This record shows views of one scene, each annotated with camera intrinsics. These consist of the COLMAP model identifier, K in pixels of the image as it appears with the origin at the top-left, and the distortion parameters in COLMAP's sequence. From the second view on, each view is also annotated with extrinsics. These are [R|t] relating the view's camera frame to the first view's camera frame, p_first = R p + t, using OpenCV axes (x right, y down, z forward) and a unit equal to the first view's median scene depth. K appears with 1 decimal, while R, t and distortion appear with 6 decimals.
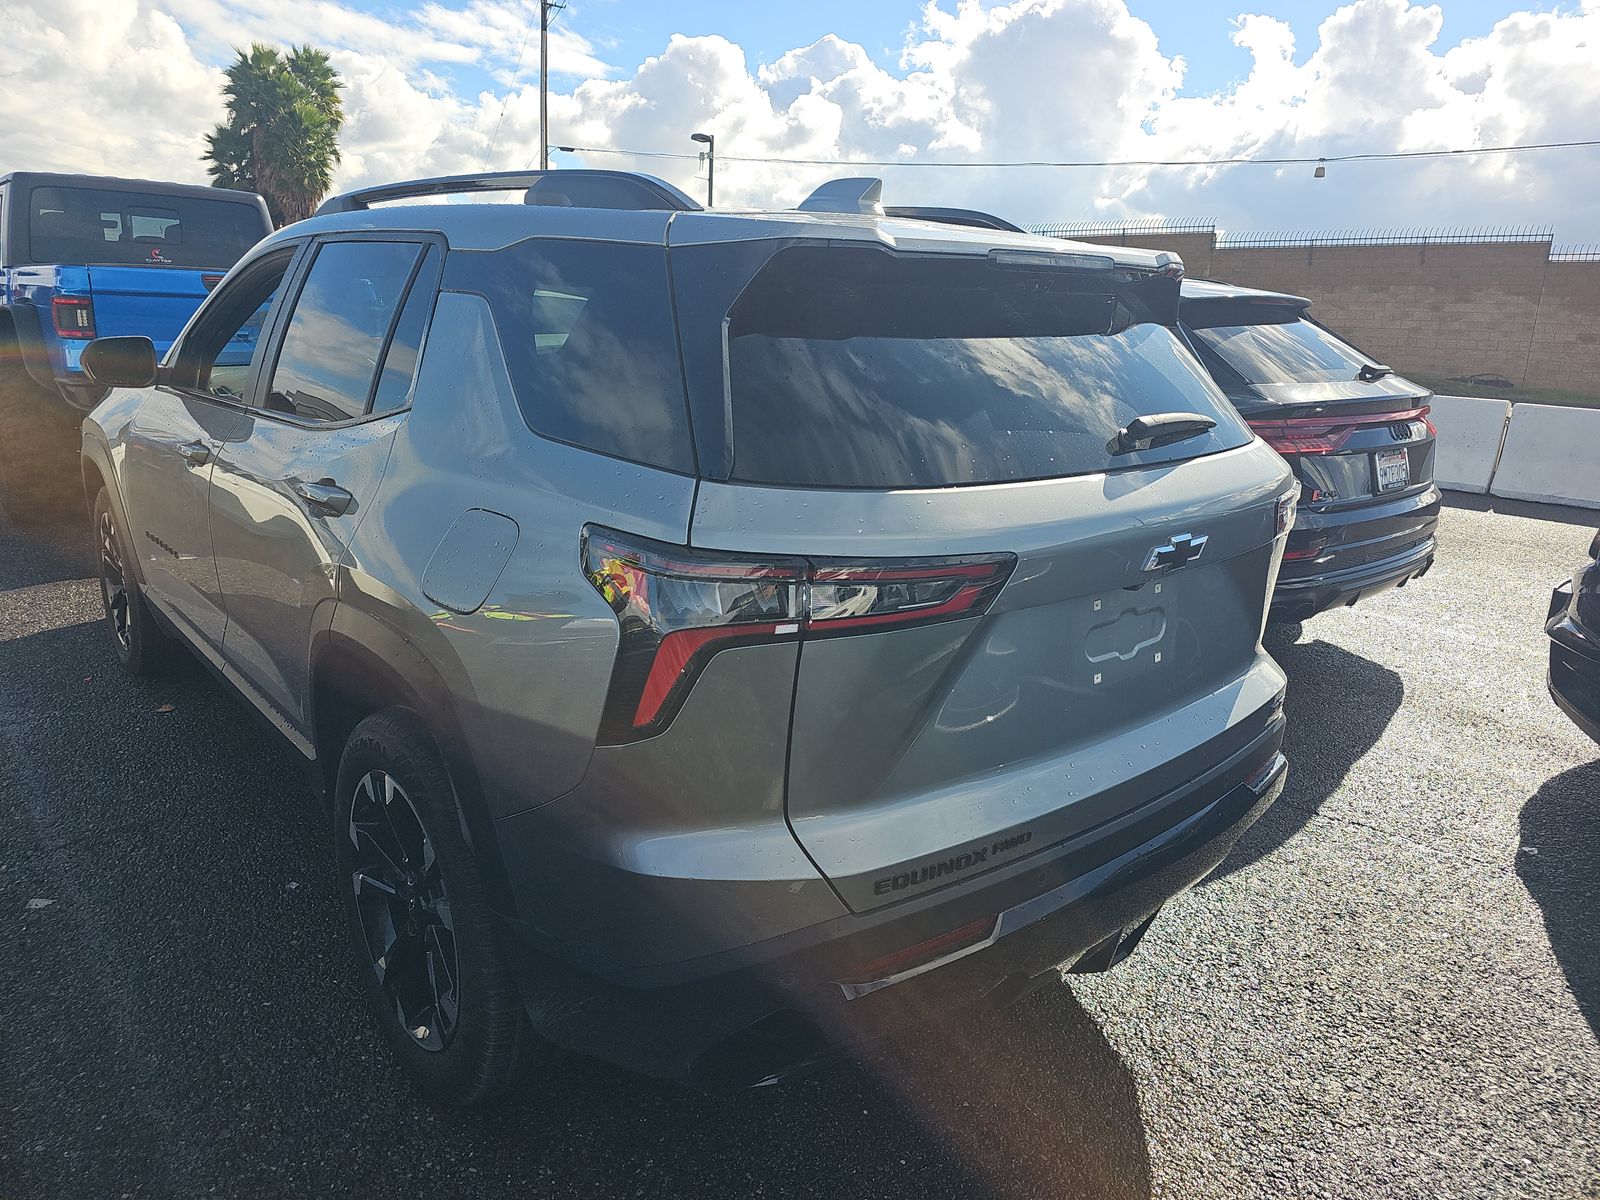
lens RADIAL K [[1266.8, 0, 806.5], [0, 1266.8, 595.4], [0, 0, 1]] dist [0.061931, -0.084284]
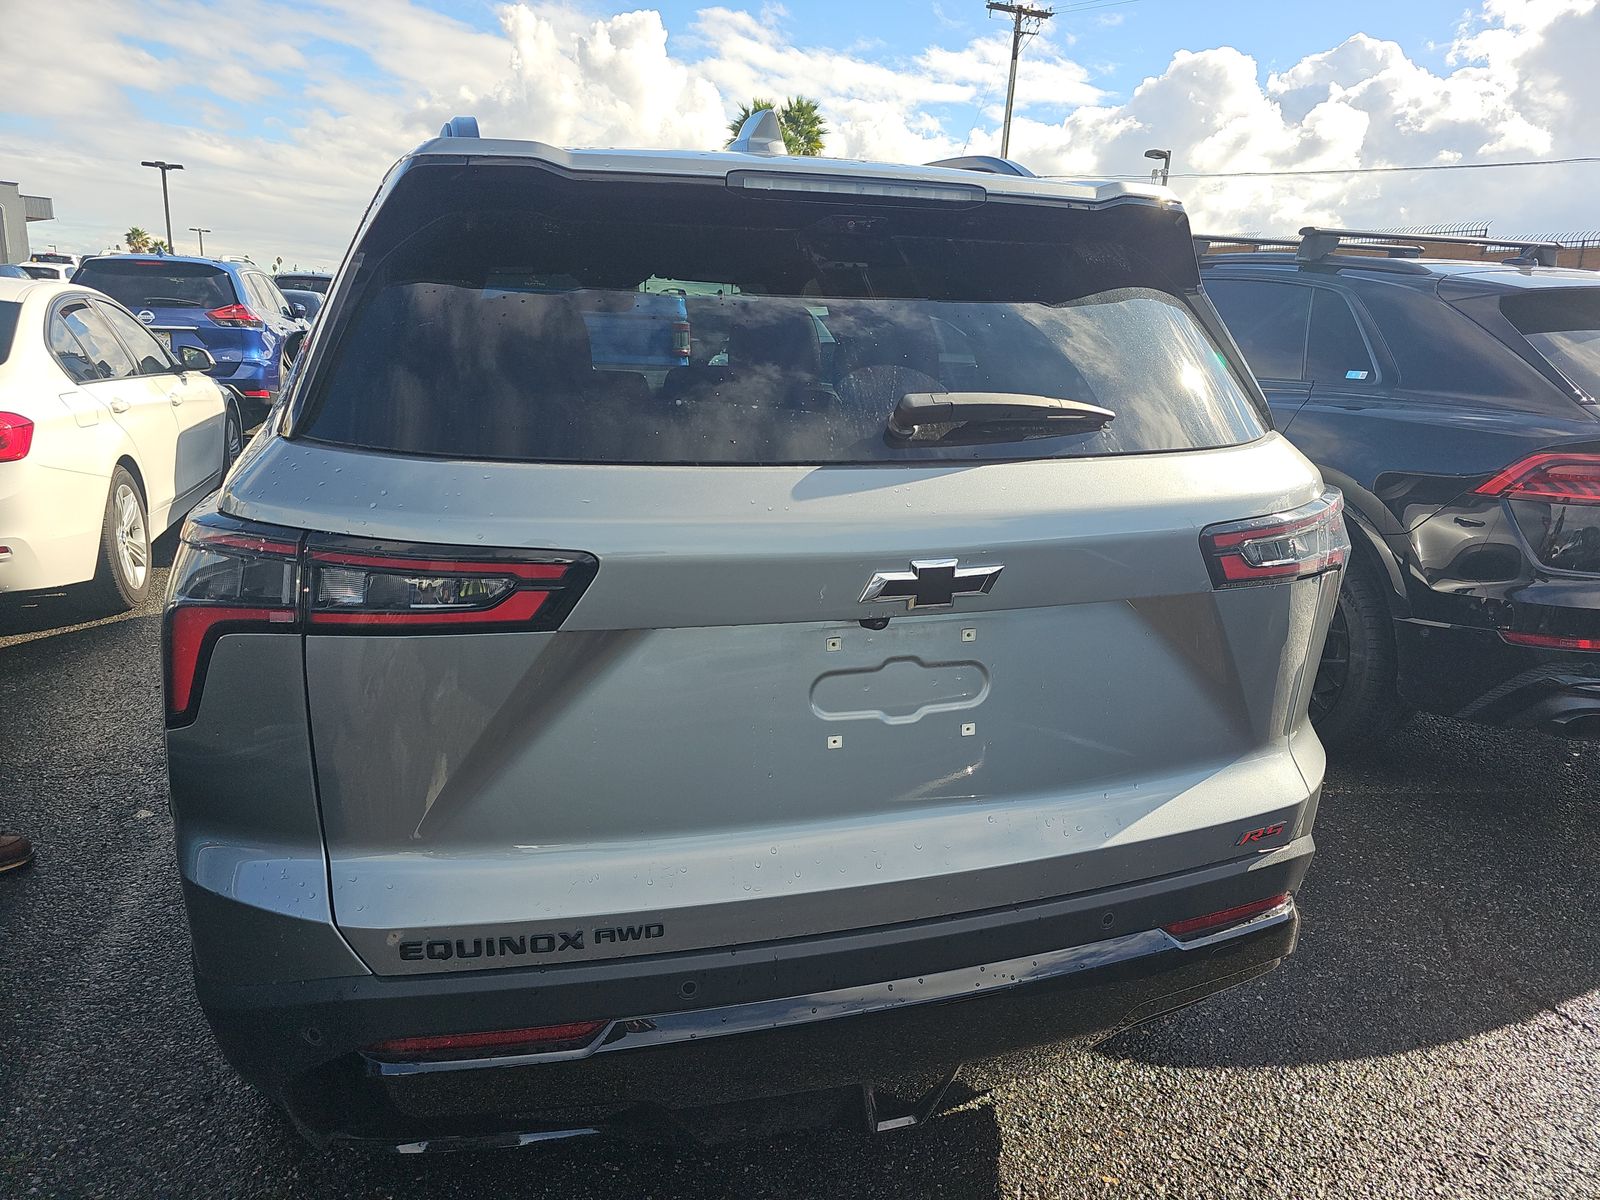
lens RADIAL K [[1266.8, 0, 806.5], [0, 1266.8, 595.4], [0, 0, 1]] dist [0.061931, -0.084284]
pose [[0.895593, 0.084775, -0.436723, 0.096986], [-0.100319, 0.994875, -0.012604, -0.001858], [0.433416, 0.055100, 0.899508, 0.056515]]
